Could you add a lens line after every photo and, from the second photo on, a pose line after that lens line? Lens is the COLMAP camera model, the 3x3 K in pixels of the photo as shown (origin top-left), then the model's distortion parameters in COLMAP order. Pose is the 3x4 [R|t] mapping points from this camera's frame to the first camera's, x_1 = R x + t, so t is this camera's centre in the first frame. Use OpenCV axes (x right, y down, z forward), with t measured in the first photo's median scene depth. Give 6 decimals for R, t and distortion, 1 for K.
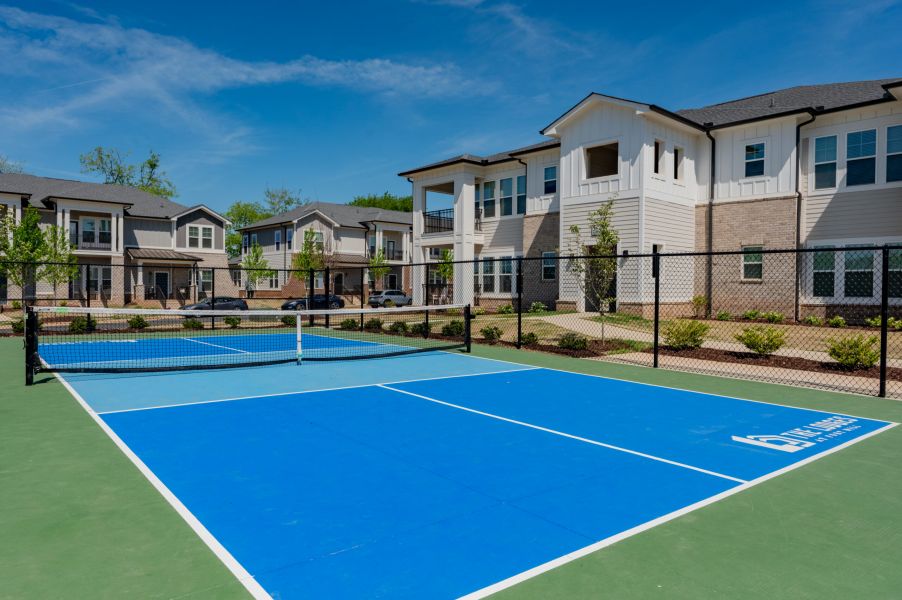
lens RADIAL K [[574.8, 0, 470.6], [0, 574.8, 298.8], [0, 0, 1]] dist [-0.002093, -0.000722]
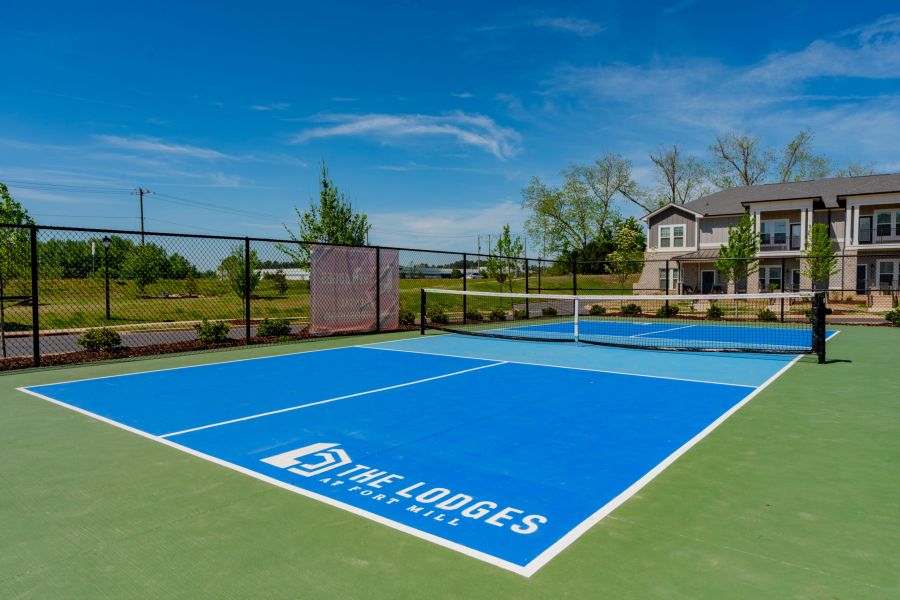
lens RADIAL K [[573.5, 0, 469.5], [0, 573.5, 298.8], [0, 0, 1]] dist [-0.002093, -0.000722]
pose [[0.229405, 0.028339, -0.972919, 0.403388], [-0.018876, 0.999518, 0.024663, -0.002725], [0.973148, 0.012707, 0.229829, 0.256473]]
